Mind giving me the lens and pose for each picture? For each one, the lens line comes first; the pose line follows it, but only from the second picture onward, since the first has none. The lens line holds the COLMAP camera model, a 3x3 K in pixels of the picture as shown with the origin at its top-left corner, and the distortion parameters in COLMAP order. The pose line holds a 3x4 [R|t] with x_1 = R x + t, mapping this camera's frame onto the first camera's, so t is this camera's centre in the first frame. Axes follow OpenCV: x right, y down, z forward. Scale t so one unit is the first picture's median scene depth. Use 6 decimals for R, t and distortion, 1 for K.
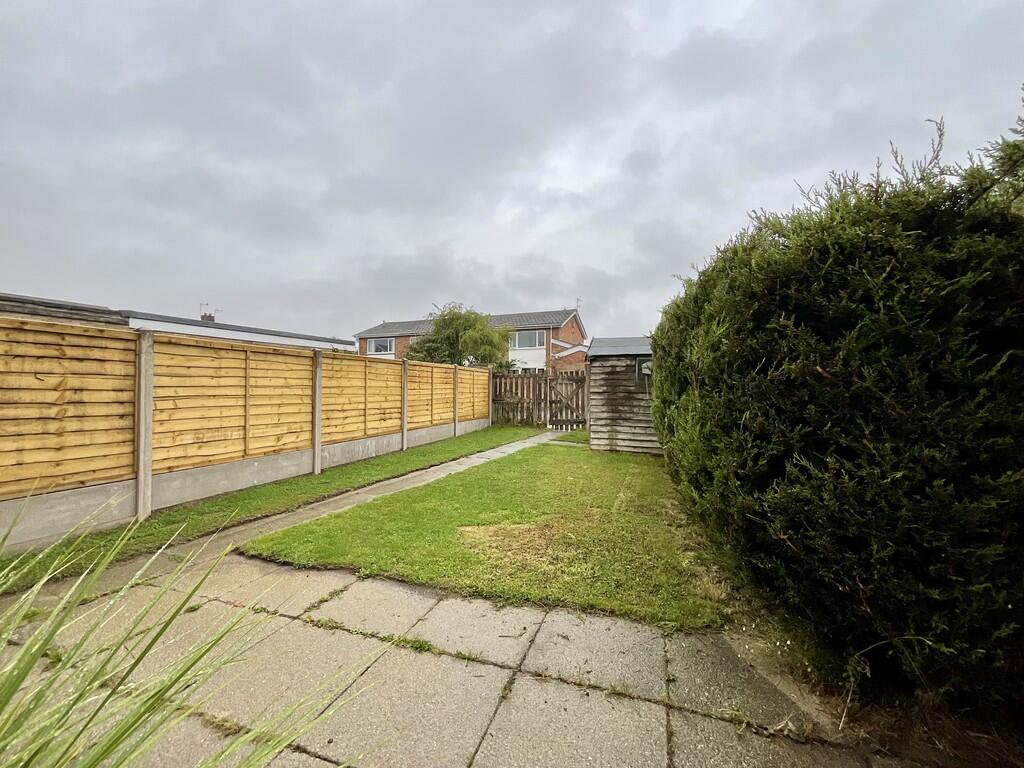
lens RADIAL K [[420.5, 0, 512.0], [0, 420.5, 384.0], [0, 0, 1]] dist [0.000308, -0.000002]
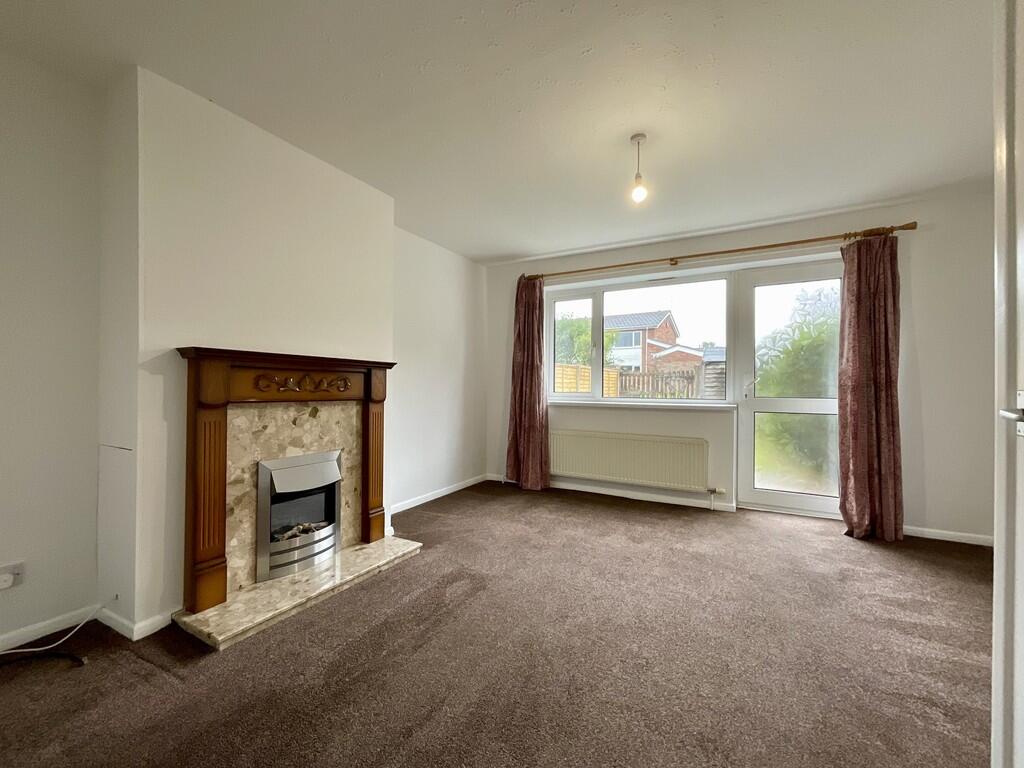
lens RADIAL K [[420.5, 0, 512.0], [0, 420.5, 384.0], [0, 0, 1]] dist [0.000308, -0.000002]
pose [[0.983247, 0.001432, -0.182274, -0.099949], [0.000388, 0.999950, 0.009949, -0.001916], [0.182279, -0.009853, 0.983197, -0.267514]]
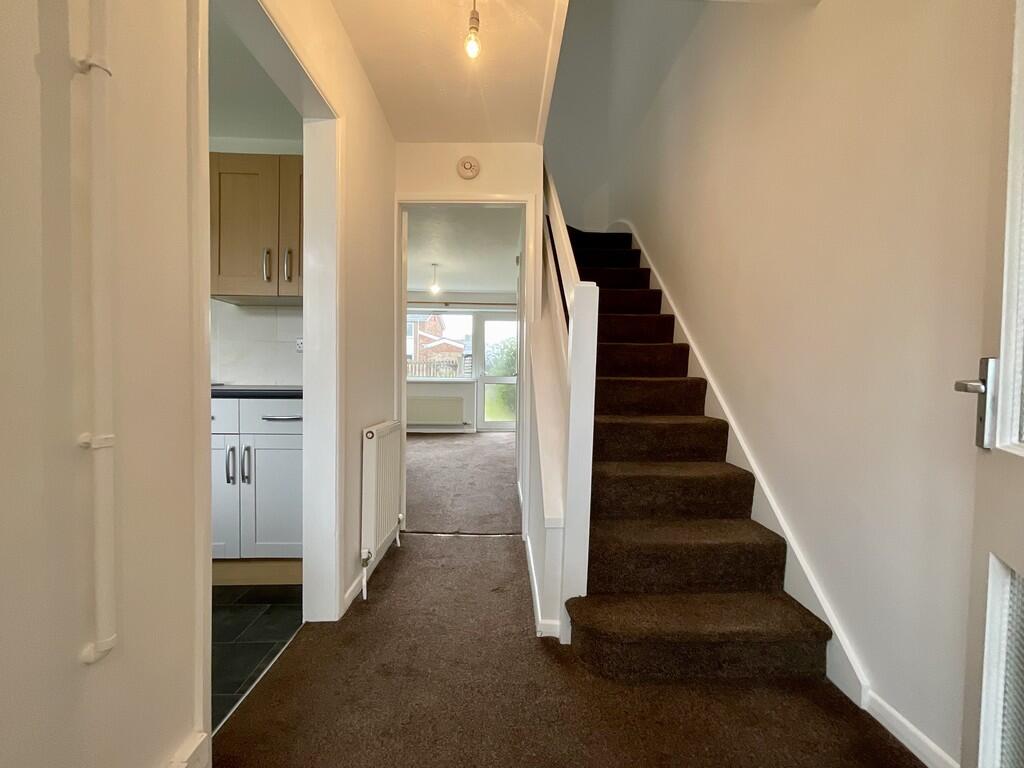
lens RADIAL K [[420.5, 0, 512.0], [0, 420.5, 384.0], [0, 0, 1]] dist [0.000308, -0.000002]
pose [[0.937786, -0.002873, 0.347201, -0.144674], [-0.010792, 0.999242, 0.037416, -0.001208], [-0.347046, -0.038835, 0.937044, -0.465766]]
